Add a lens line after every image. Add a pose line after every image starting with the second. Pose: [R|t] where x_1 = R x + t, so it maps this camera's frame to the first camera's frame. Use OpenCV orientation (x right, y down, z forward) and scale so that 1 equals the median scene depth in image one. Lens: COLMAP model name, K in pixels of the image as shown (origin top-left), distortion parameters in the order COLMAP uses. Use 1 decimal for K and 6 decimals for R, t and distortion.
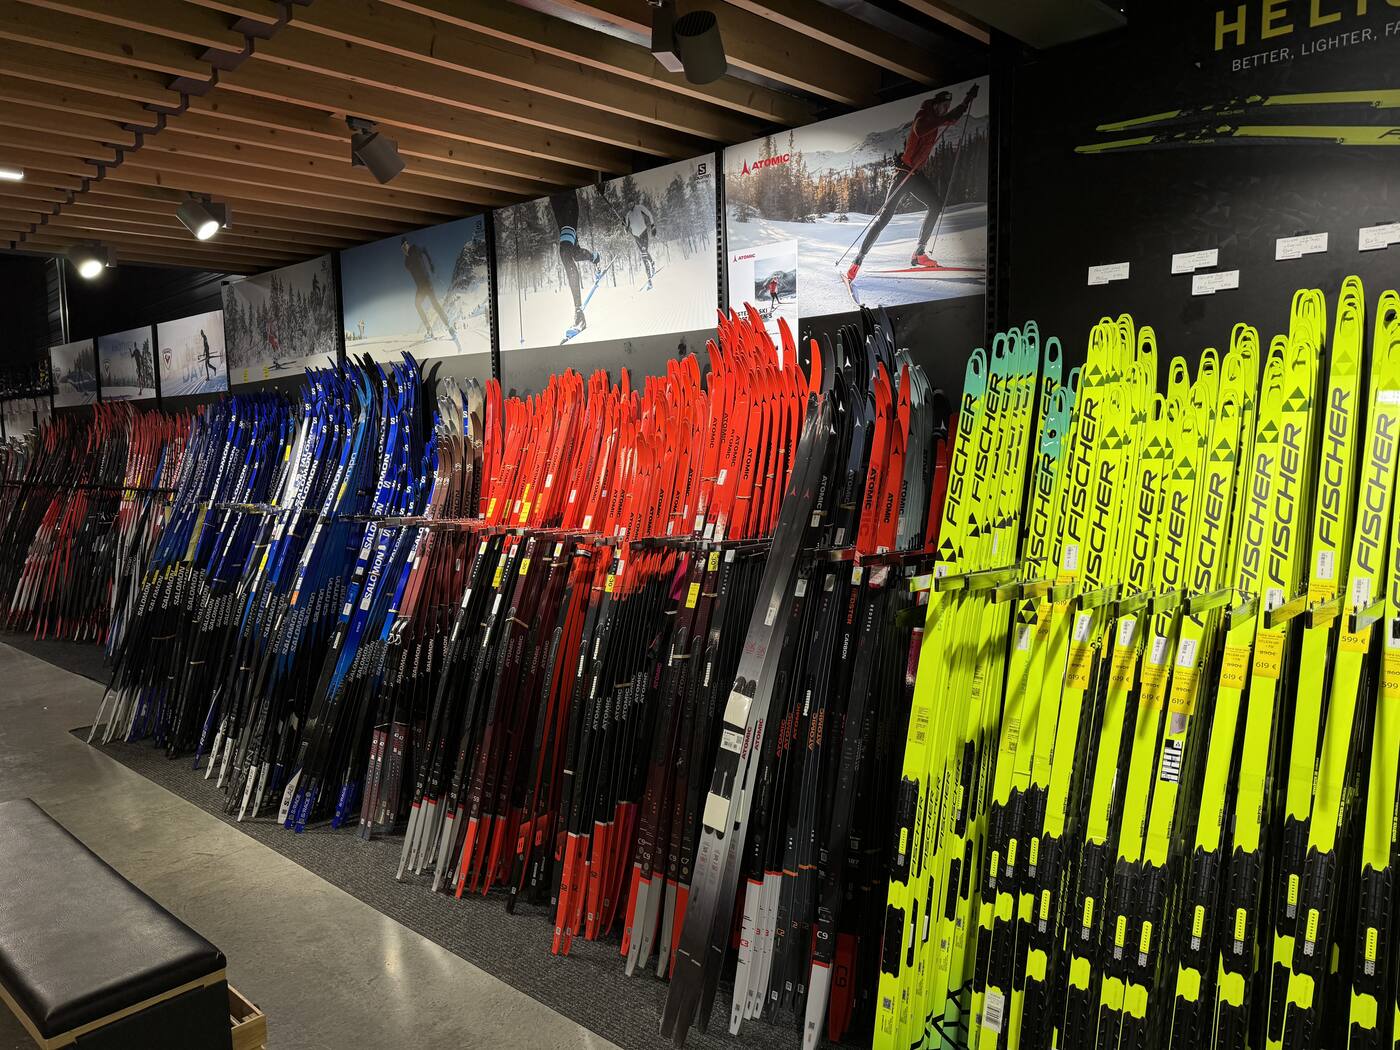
lens RADIAL K [[952.2, 0, 701.3], [0, 952.2, 488.7], [0, 0, 1]] dist [0.105910, -0.170254]
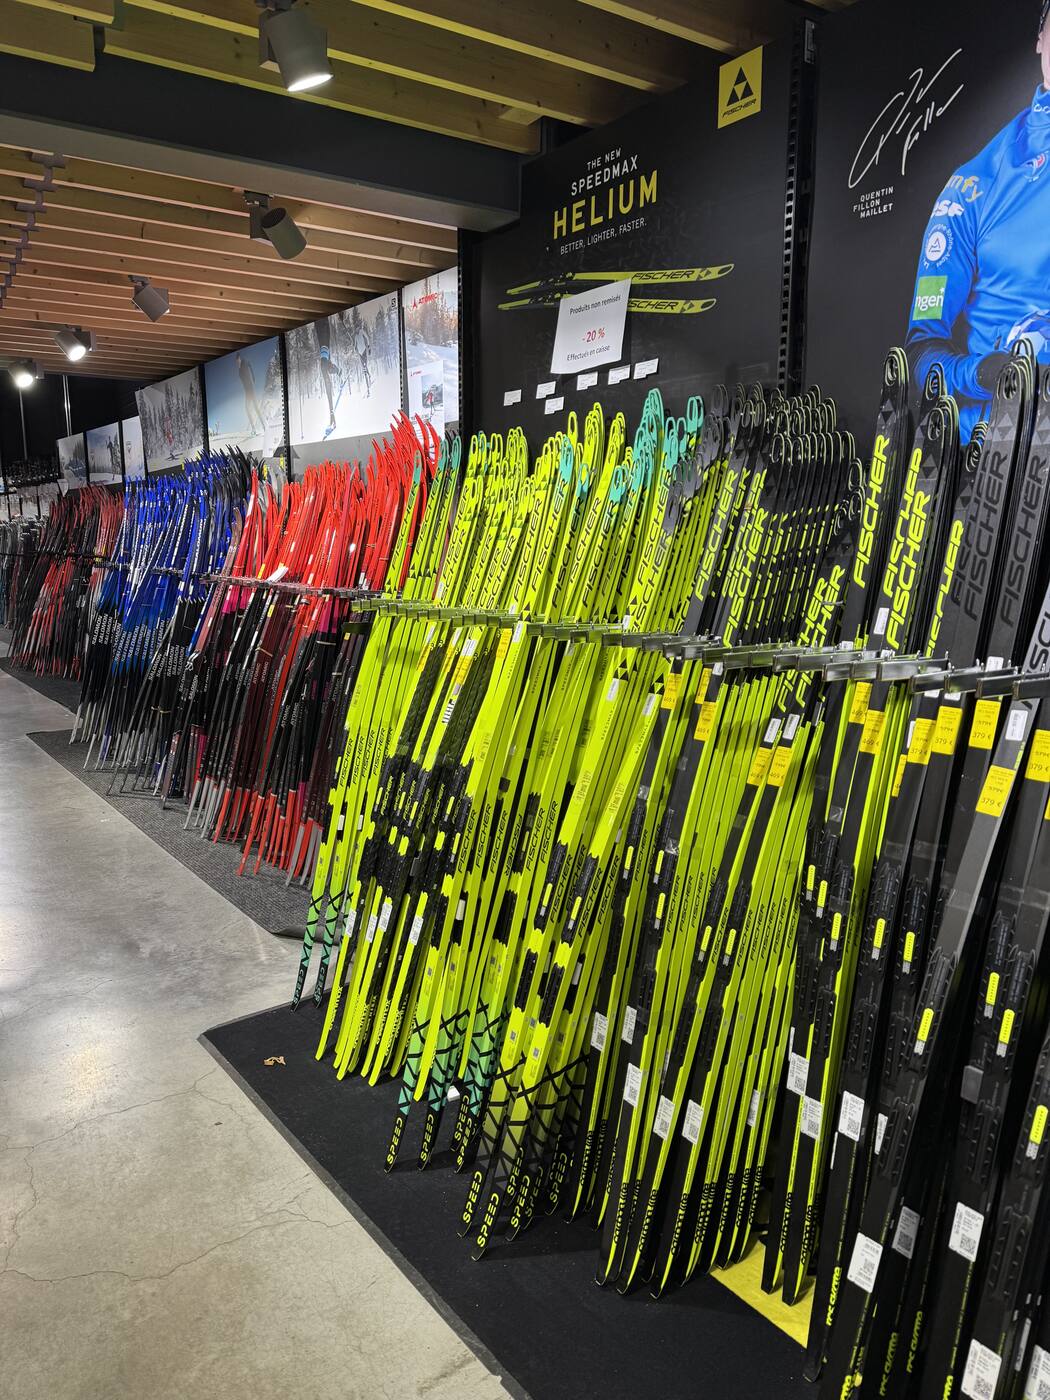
lens RADIAL K [[966.1, 0, 525.0], [0, 966.1, 700.0], [0, 0, 1]] dist [-0.029194, 0.000787]
pose [[0.979600, 0.062941, -0.190848, 0.405592], [-0.040489, 0.992027, 0.119340, 0.028225], [0.196838, -0.109178, 0.974338, -0.239390]]
